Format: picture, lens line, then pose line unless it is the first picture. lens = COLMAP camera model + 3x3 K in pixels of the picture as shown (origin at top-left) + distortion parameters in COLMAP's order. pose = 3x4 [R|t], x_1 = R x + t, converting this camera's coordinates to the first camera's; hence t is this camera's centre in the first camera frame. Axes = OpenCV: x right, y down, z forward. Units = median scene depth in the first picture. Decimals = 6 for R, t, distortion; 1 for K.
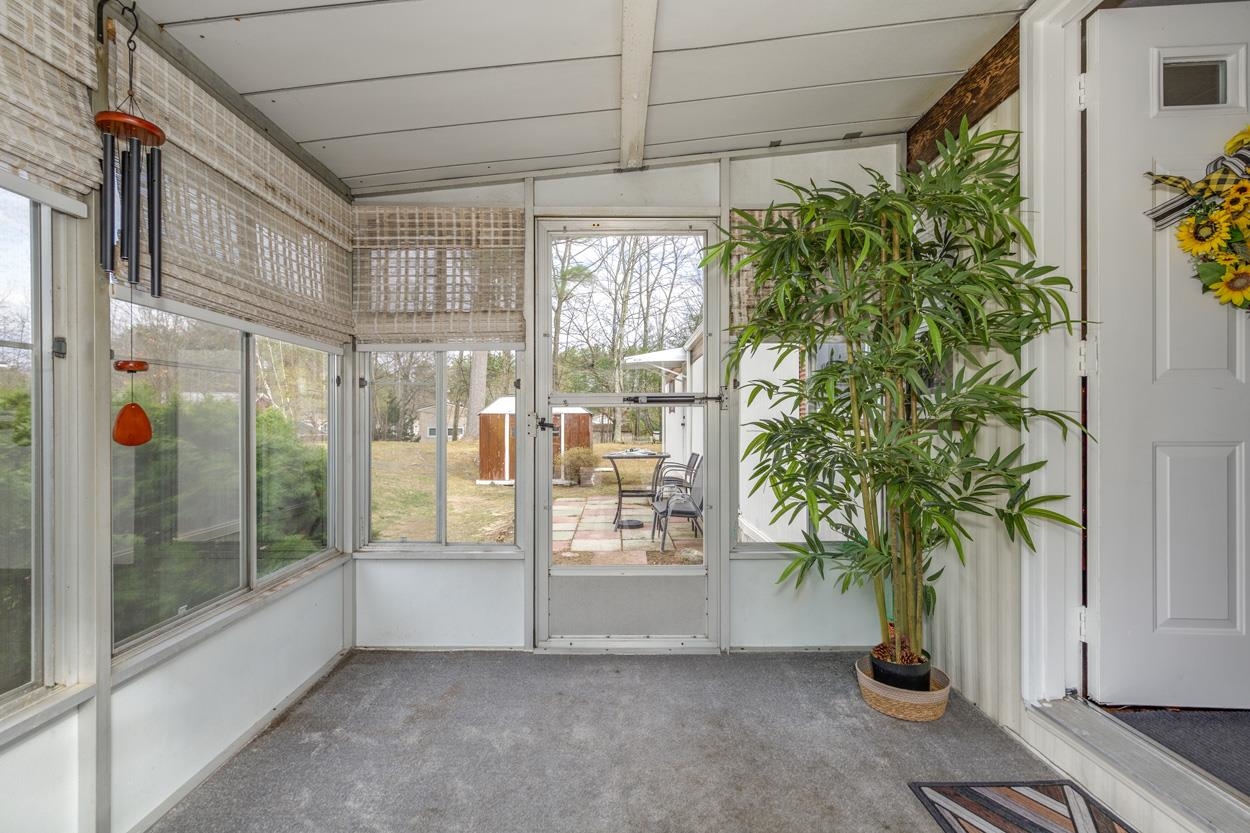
lens RADIAL K [[563.7, 0, 622.6], [0, 563.7, 415.0], [0, 0, 1]] dist [0.004003, -0.000137]
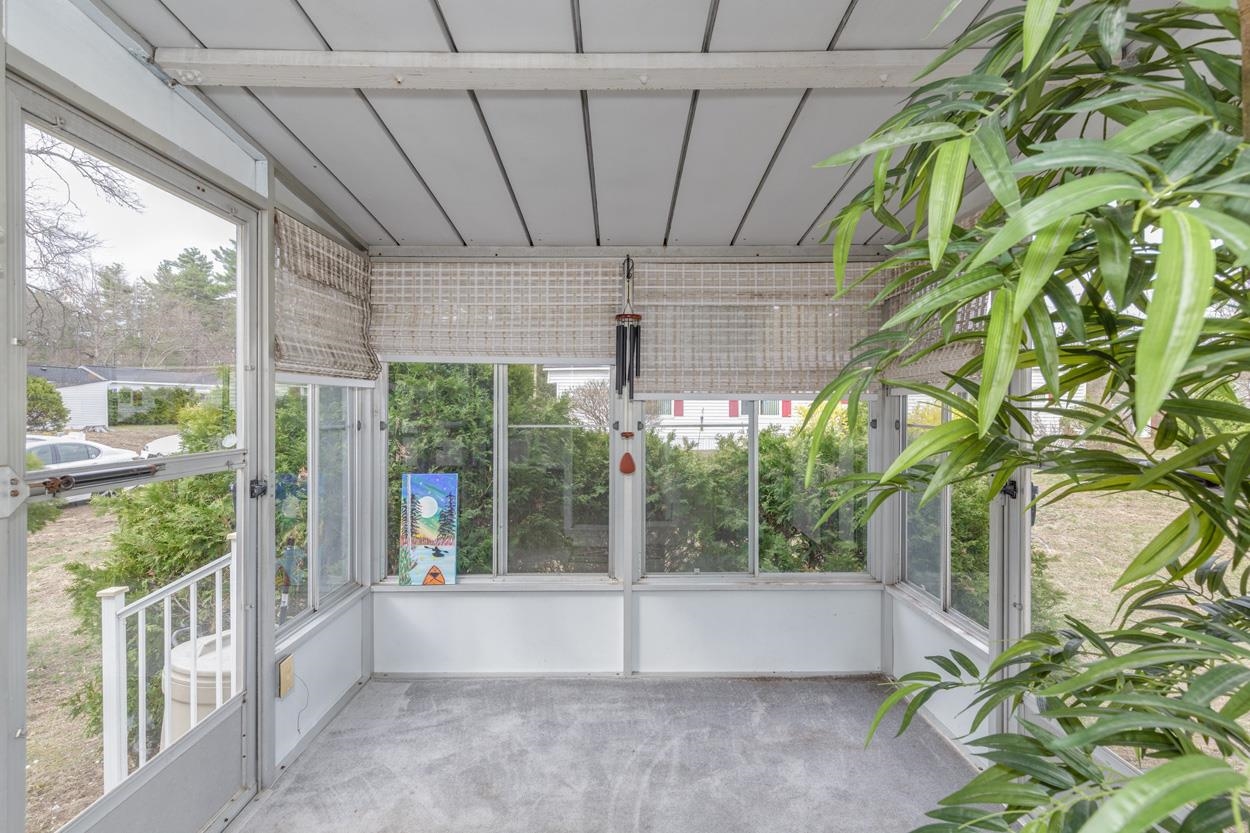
lens RADIAL K [[559.0, 0, 622.4], [0, 559.0, 412.9], [0, 0, 1]] dist [0.007886, -0.000482]
pose [[-0.007961, 0.011310, -0.999904, 1.023576], [0.007044, 0.999912, 0.011254, -0.172704], [0.999944, -0.006953, -0.008040, 0.902006]]
